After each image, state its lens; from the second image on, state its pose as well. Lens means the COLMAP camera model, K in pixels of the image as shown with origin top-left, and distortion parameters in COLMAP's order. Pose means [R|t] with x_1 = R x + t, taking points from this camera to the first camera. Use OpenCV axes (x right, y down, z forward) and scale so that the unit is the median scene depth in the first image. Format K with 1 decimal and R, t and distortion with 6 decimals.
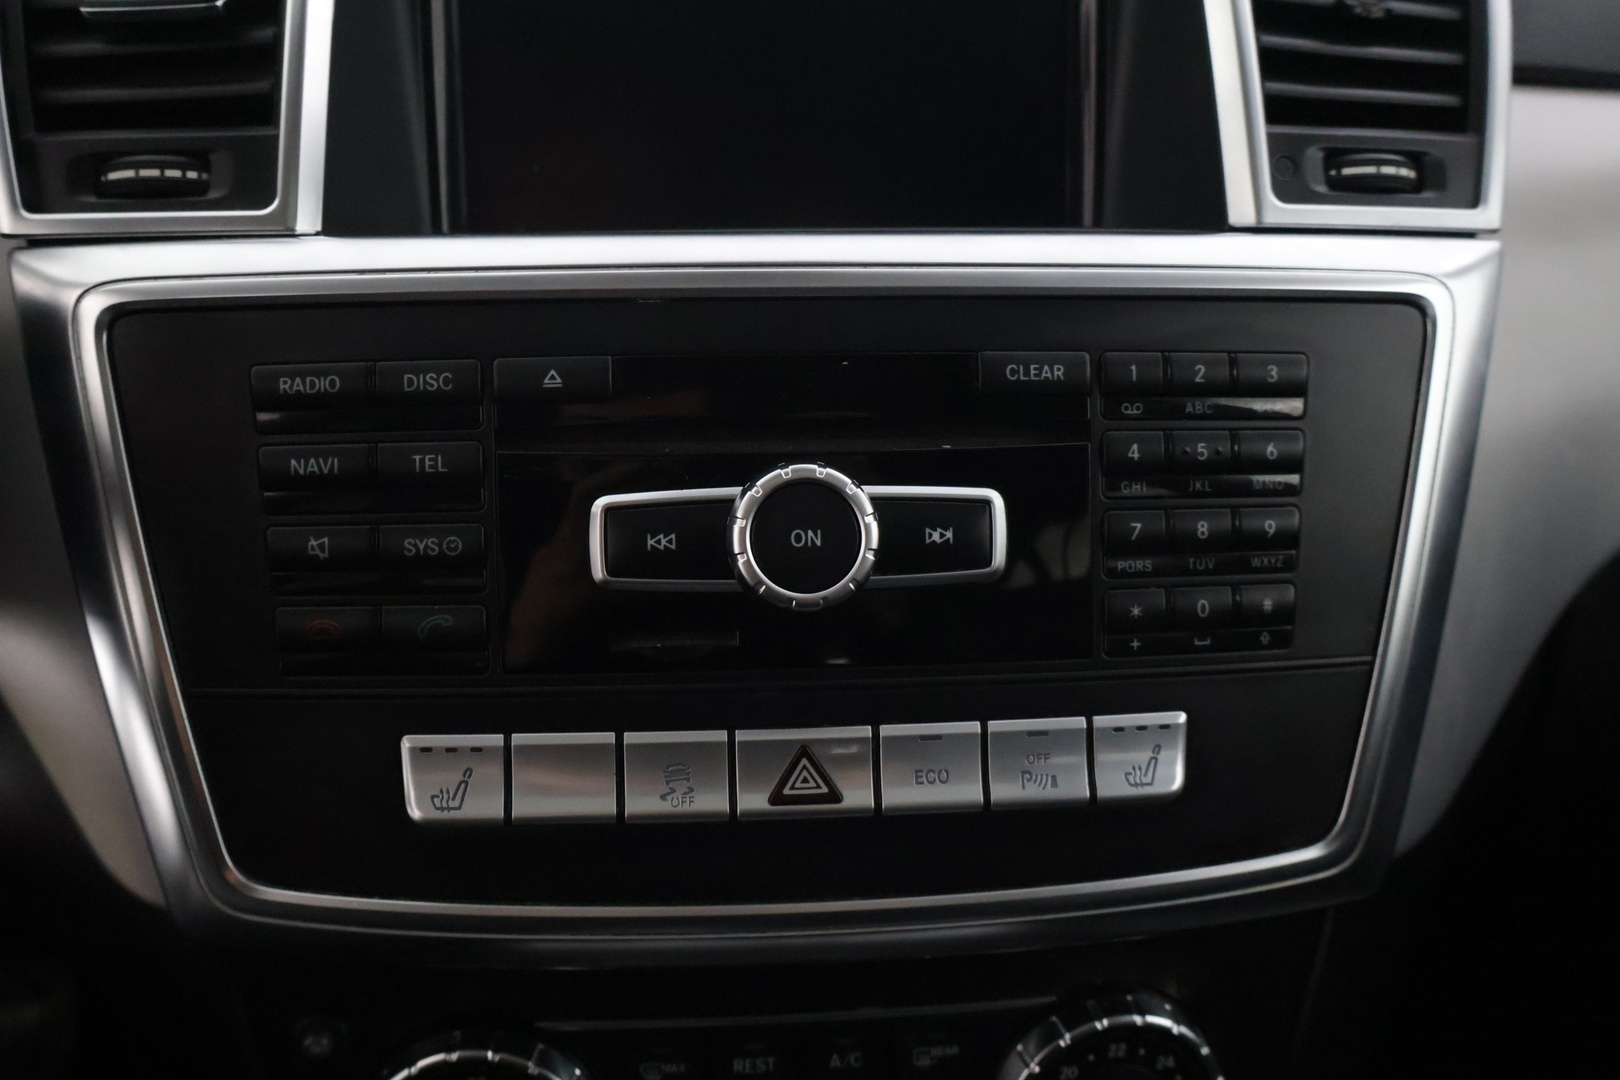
lens RADIAL K [[1525.3, 0, 806.8], [0, 1525.3, 538.0], [0, 0, 1]] dist [-0.007727, 0.000000]
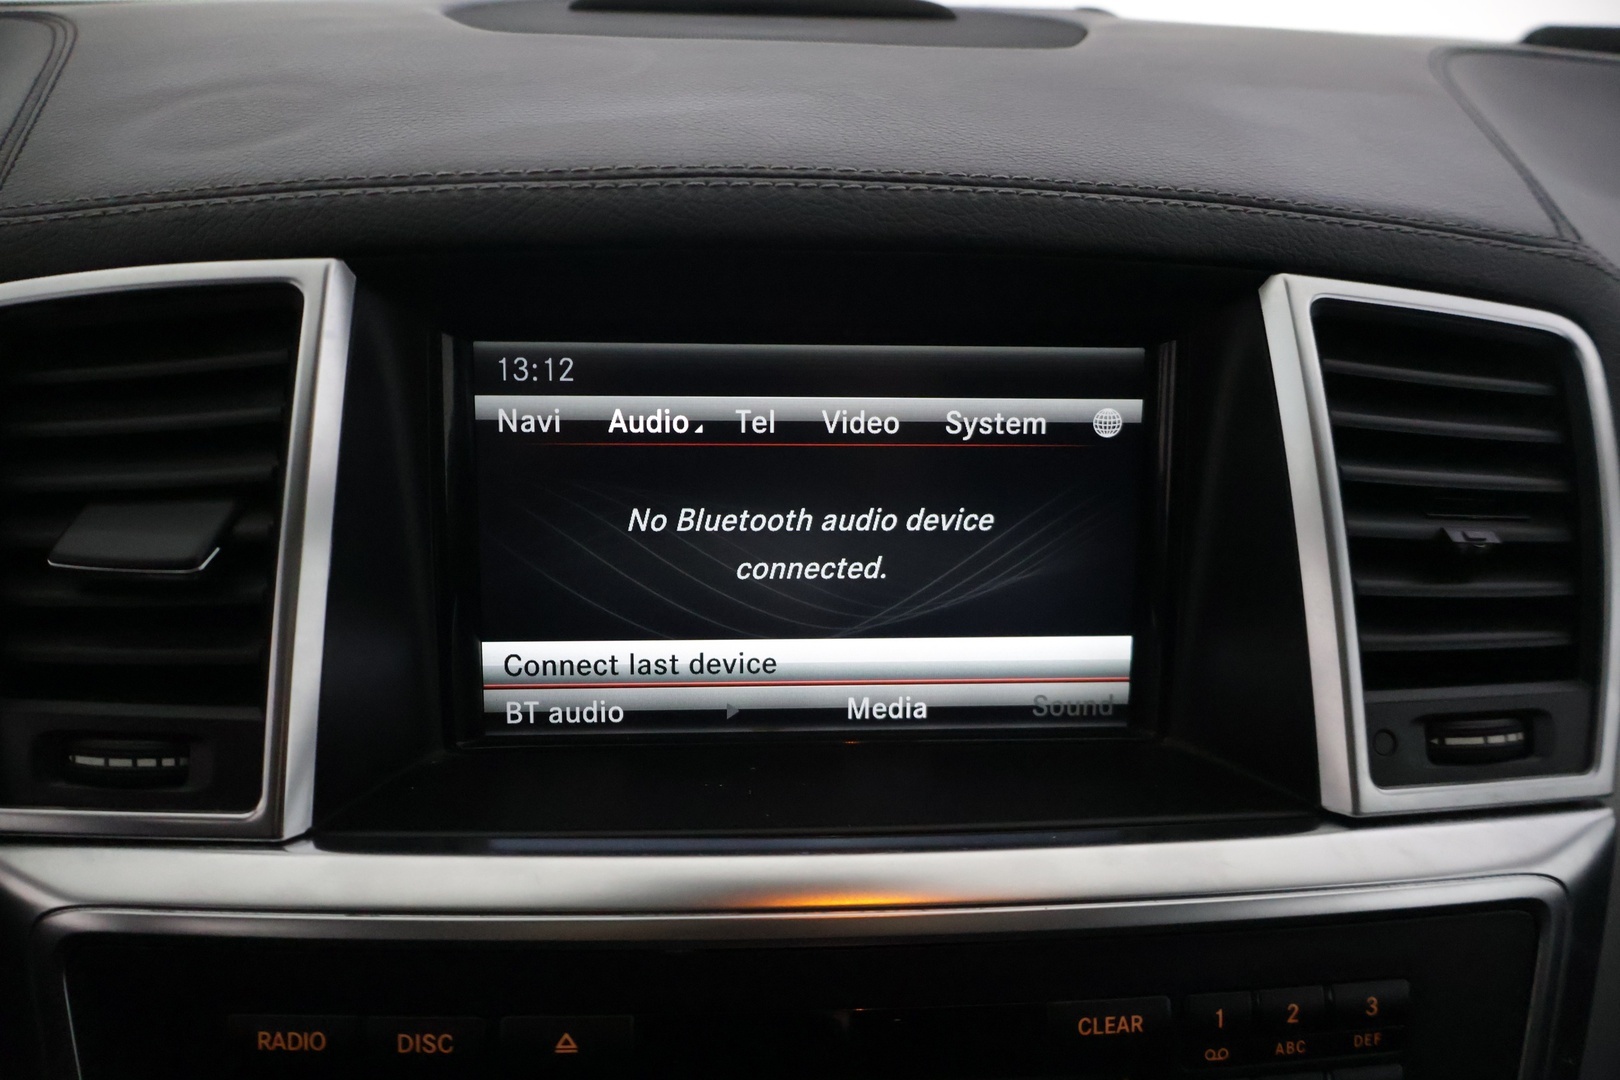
lens RADIAL K [[1347.3, 0, 805.6], [0, 1347.3, 538.4], [0, 0, 1]] dist [-0.017817, 0.022463]
pose [[0.999789, 0.020015, -0.004606, -0.029728], [-0.019935, 0.999659, 0.016888, -0.401219], [0.004942, -0.016792, 0.999847, 0.221783]]
